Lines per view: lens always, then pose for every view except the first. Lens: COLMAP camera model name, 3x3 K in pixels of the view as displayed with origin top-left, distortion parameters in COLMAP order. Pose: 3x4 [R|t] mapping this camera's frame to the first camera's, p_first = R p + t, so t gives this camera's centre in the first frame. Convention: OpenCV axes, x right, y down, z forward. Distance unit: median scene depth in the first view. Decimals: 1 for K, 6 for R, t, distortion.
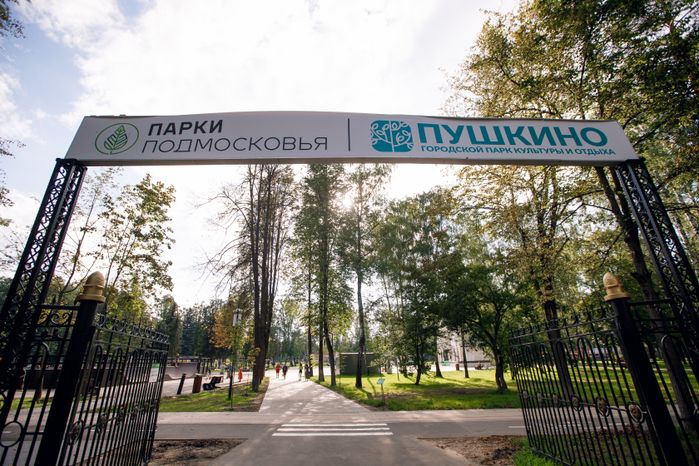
lens RADIAL K [[337.7, 0, 349.5], [0, 337.7, 233.0], [0, 0, 1]] dist [-0.041156, 0.000075]
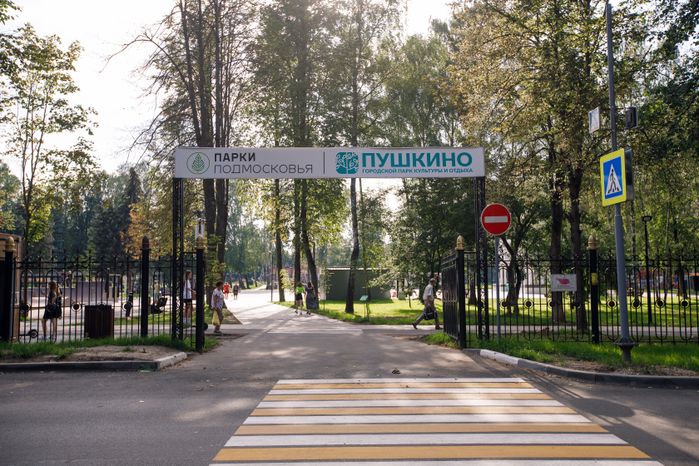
lens RADIAL K [[705.4, 0, 349.5], [0, 705.4, 233.0], [0, 0, 1]] dist [0.001396, 0.000817]
pose [[0.999930, 0.011482, 0.002695, 0.028710], [-0.011769, 0.956343, 0.292011, -0.228486], [0.000775, -0.292022, 0.956411, -0.612291]]
